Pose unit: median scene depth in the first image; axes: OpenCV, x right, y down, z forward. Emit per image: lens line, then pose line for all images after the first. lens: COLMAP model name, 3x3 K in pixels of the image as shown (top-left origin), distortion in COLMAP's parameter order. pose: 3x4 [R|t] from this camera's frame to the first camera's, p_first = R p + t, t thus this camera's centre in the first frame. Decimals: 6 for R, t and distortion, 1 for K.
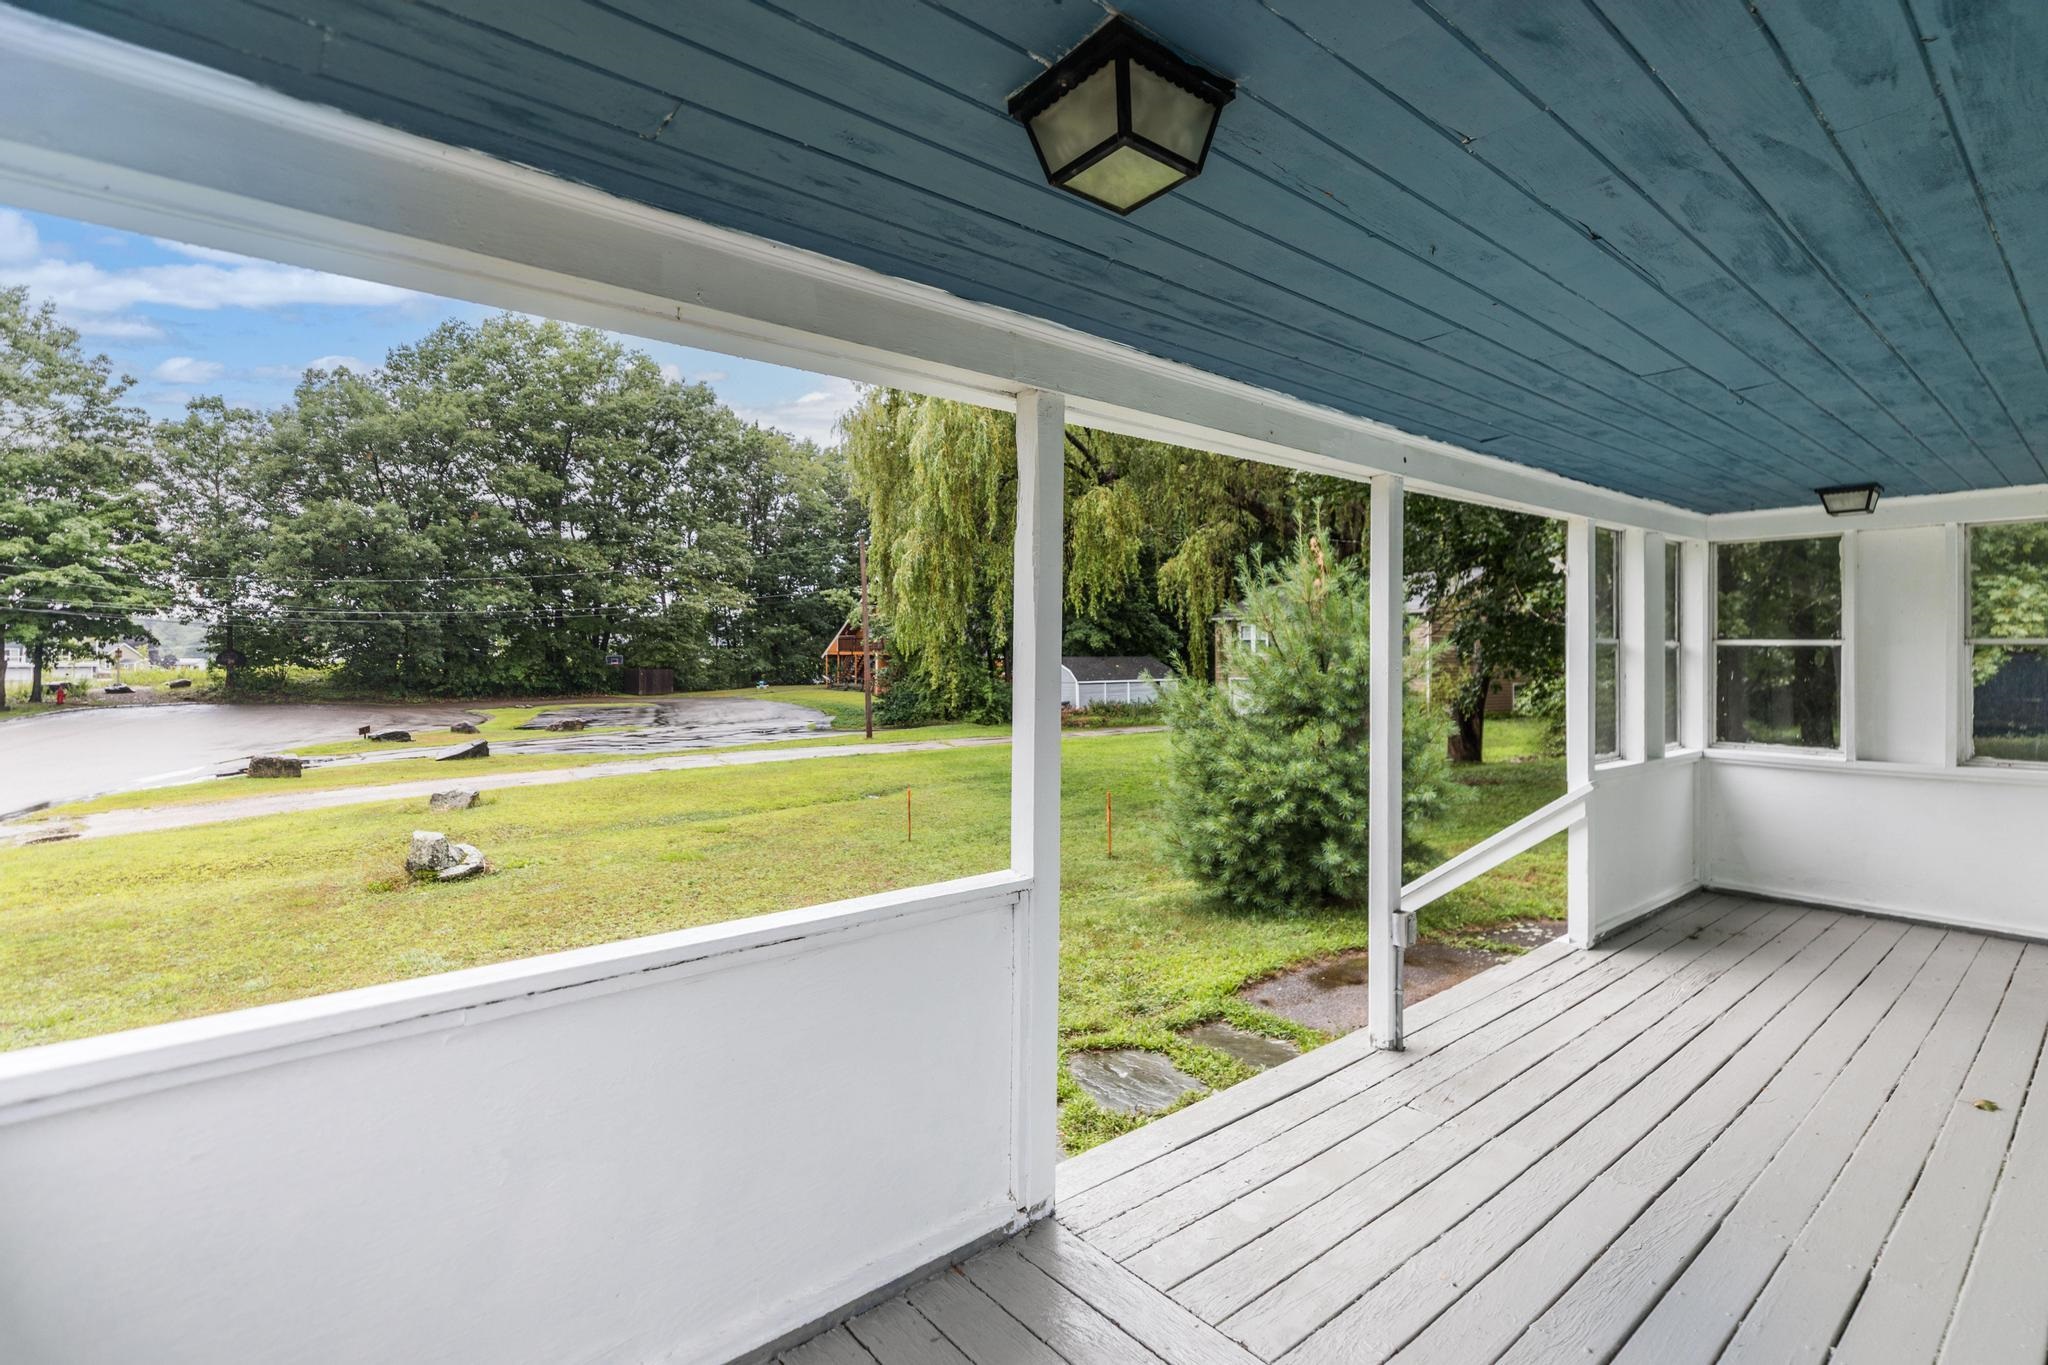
lens RADIAL K [[972.0, 0, 1099.7], [0, 972.0, 649.7], [0, 0, 1]] dist [0.000381, 0.000220]
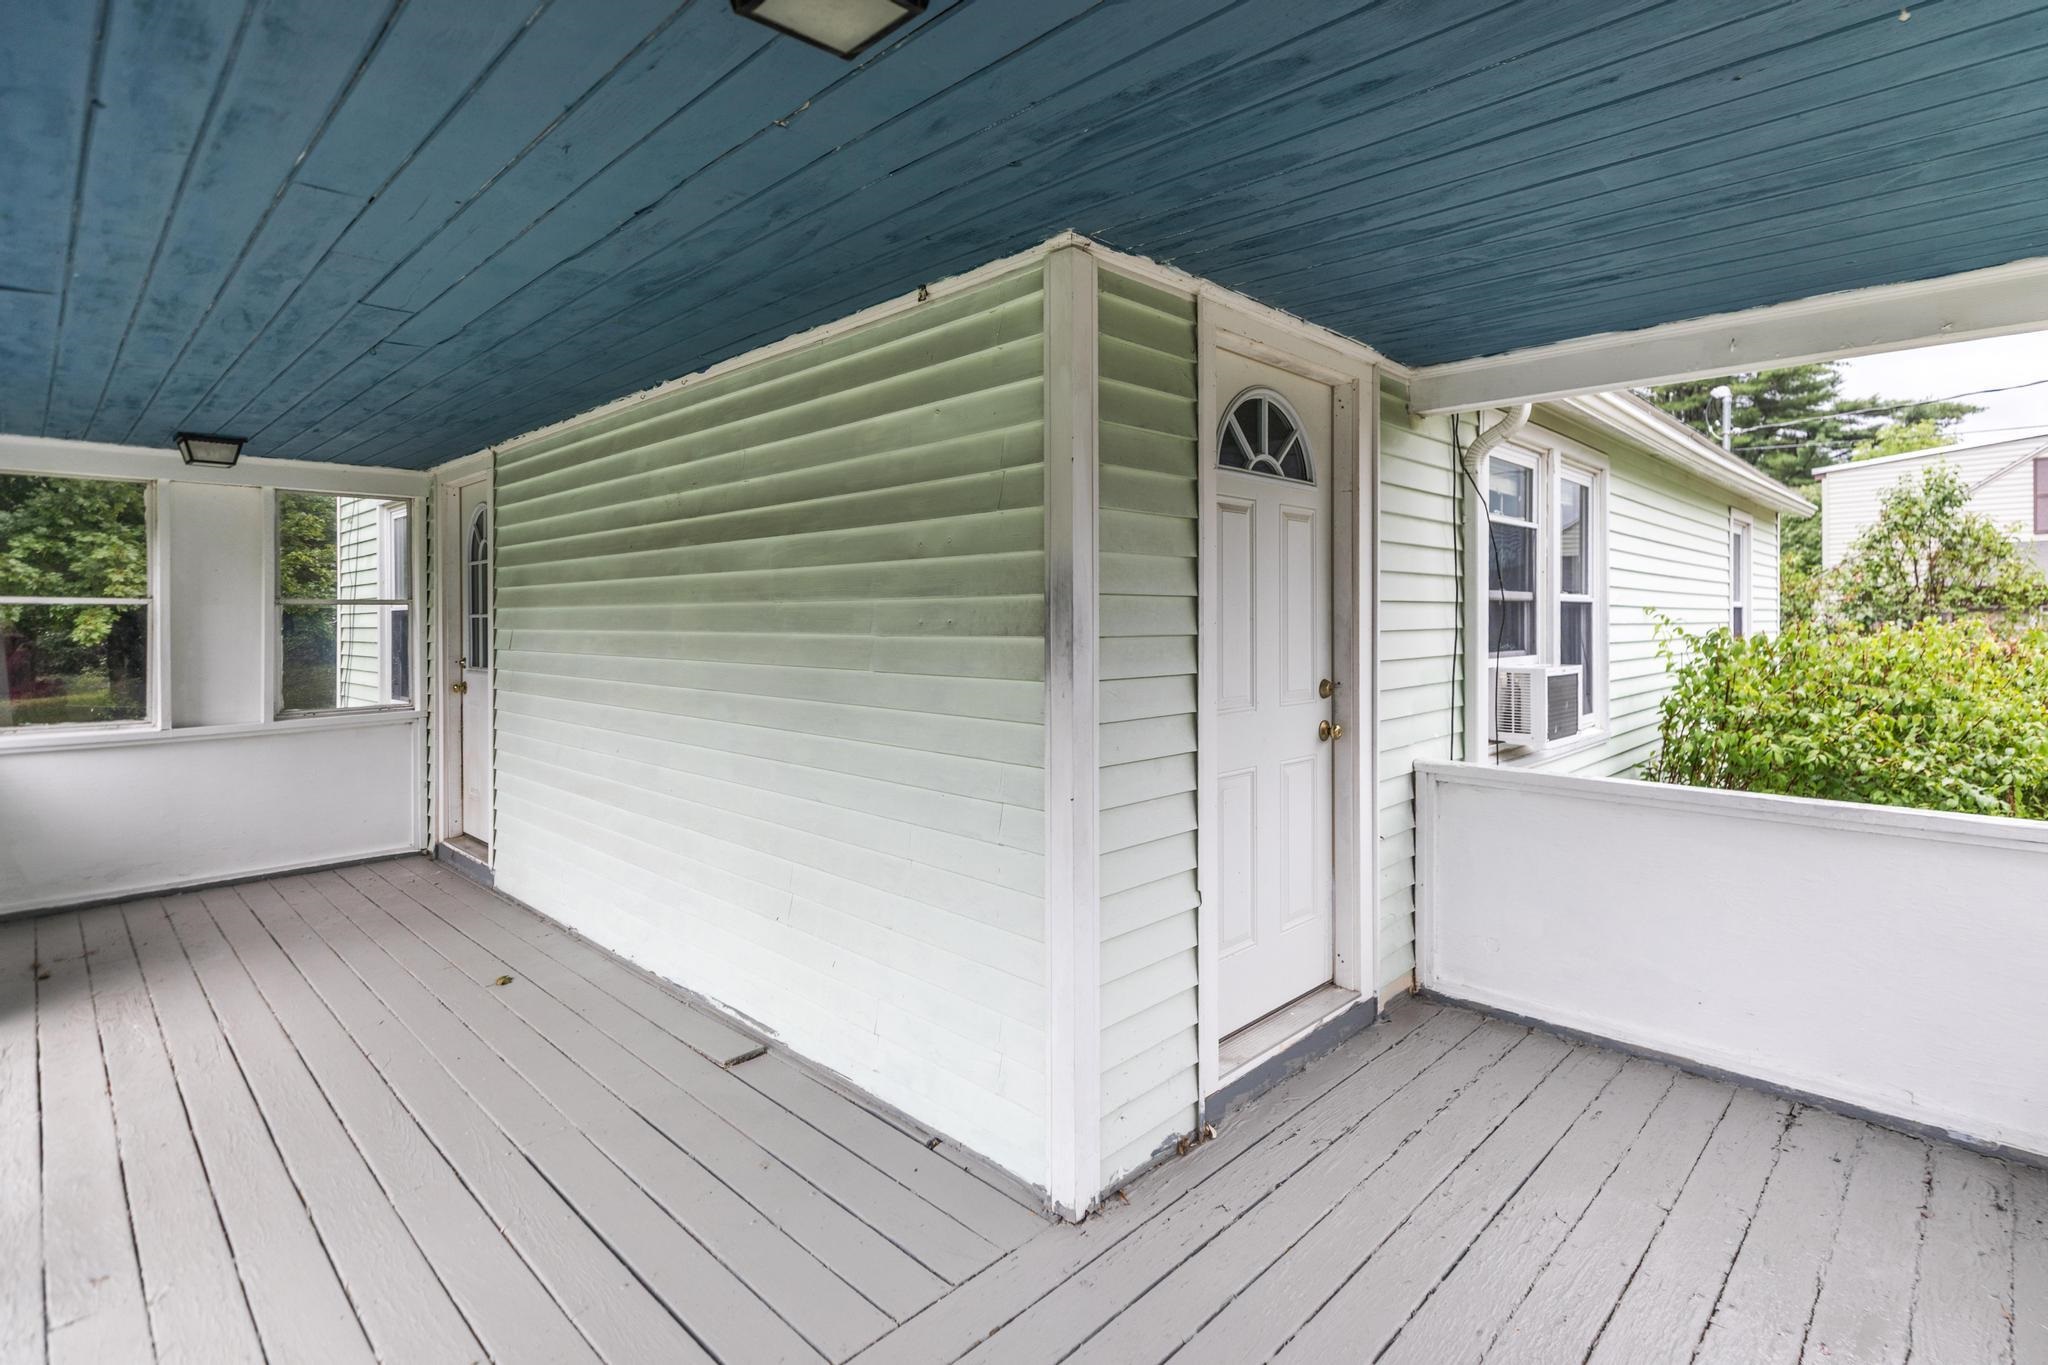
lens RADIAL K [[988.6, 0, 1025.4], [0, 988.6, 608.0], [0, 0, 1]] dist [0.001180, 0.000343]
pose [[-0.054087, 0.006535, 0.998515, -0.119221], [-0.004811, 0.999965, -0.006806, 0.000818], [-0.998525, -0.005172, -0.054054, 0.135188]]
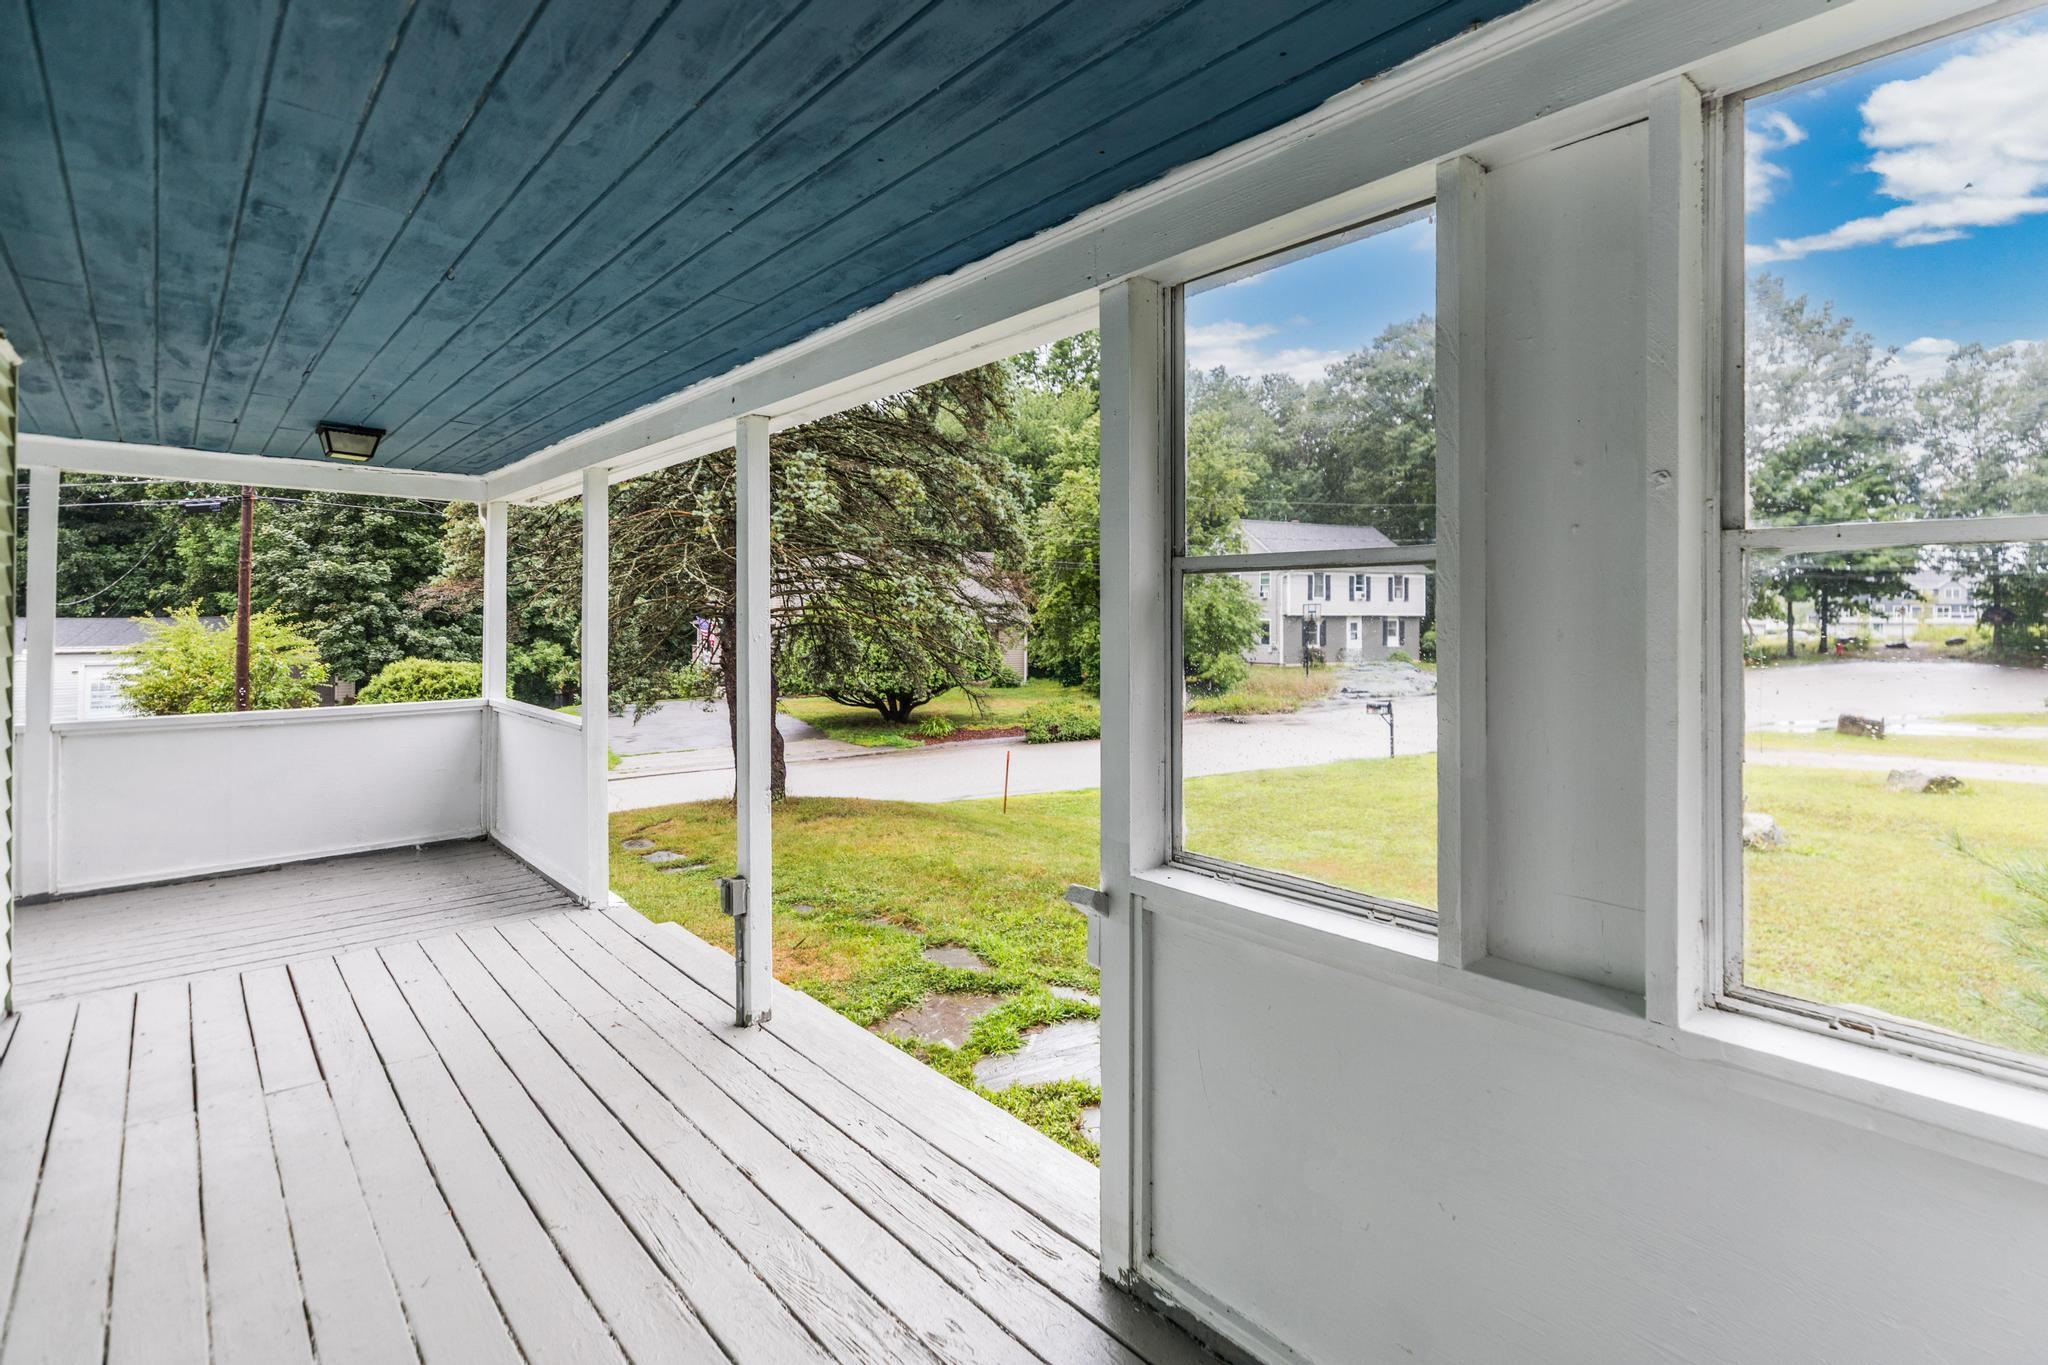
lens RADIAL K [[988.6, 0, 1025.4], [0, 988.6, 608.0], [0, 0, 1]] dist [0.001180, 0.000343]
pose [[-0.020656, -0.005163, -0.999773, 0.480572], [0.006180, 0.999967, -0.005292, 0.004954], [0.999768, -0.006288, -0.020624, 0.492982]]
